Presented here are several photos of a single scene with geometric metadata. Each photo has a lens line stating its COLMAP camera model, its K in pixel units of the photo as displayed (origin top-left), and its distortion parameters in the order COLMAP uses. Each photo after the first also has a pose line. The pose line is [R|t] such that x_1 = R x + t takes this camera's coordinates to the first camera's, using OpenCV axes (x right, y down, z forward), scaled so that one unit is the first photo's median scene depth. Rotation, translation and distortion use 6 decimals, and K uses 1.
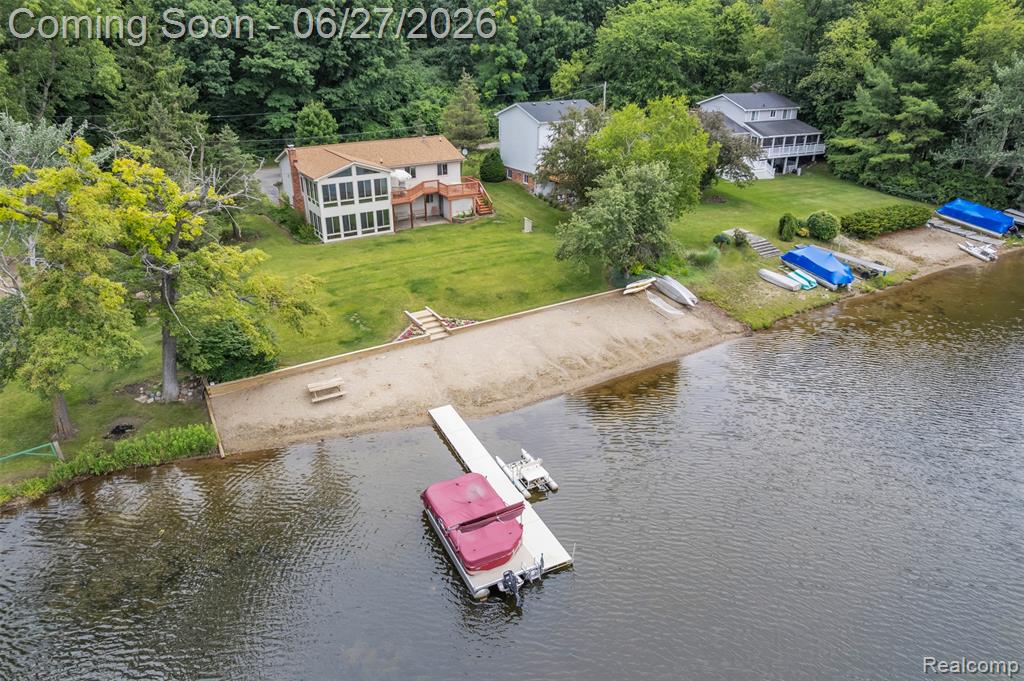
lens RADIAL K [[664.2, 0, 513.2], [0, 664.2, 344.0], [0, 0, 1]] dist [-0.084465, 0.078966]
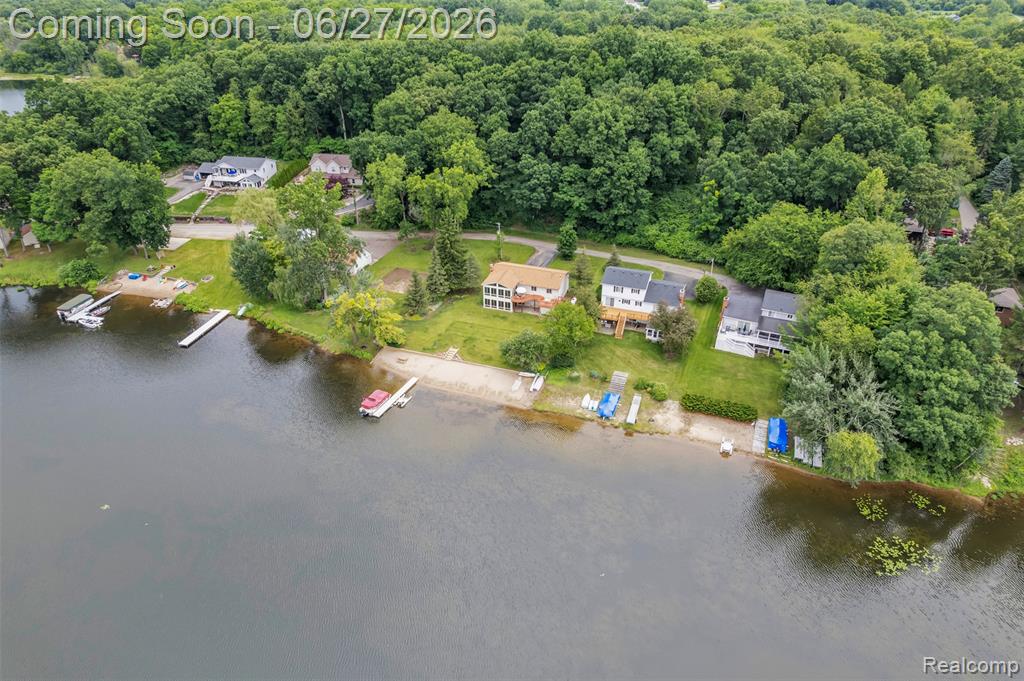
lens RADIAL K [[664.2, 0, 513.2], [0, 664.2, 344.0], [0, 0, 1]] dist [-0.084465, 0.078966]
pose [[0.617783, 0.396453, -0.679095, 1.511203], [-0.333538, 0.914182, 0.230271, -0.627487], [0.712107, 0.084246, 0.696998, -0.647190]]
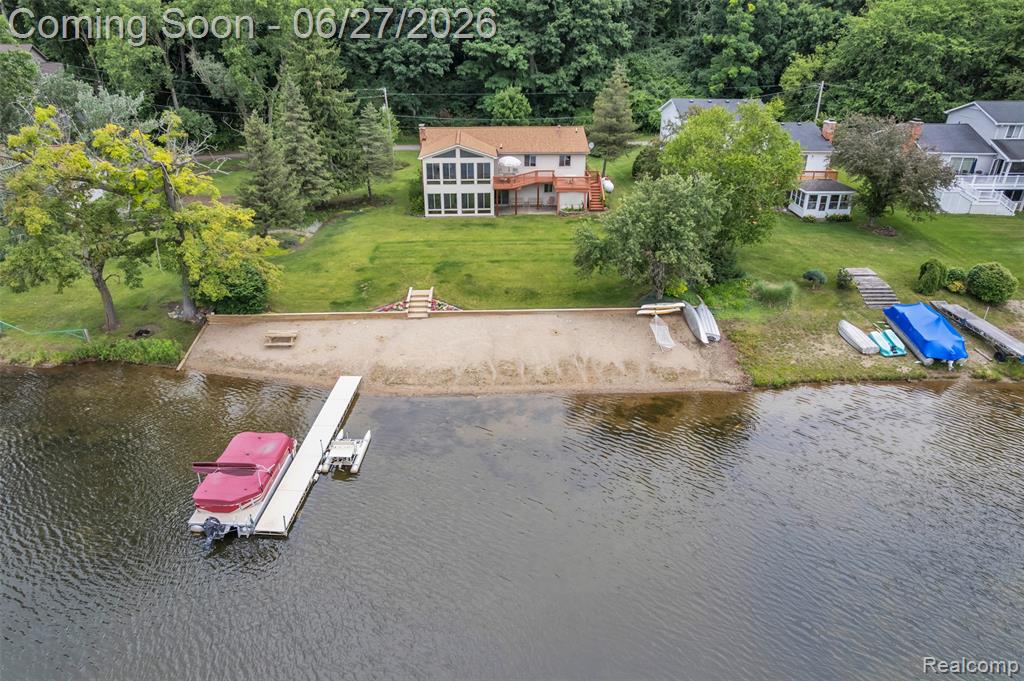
lens RADIAL K [[664.2, 0, 513.2], [0, 664.2, 344.0], [0, 0, 1]] dist [-0.084465, 0.078966]
pose [[0.872952, 0.216454, -0.437153, 0.353604], [-0.207895, 0.975784, 0.068009, -0.051275], [0.441288, 0.031513, 0.896812, 0.090513]]
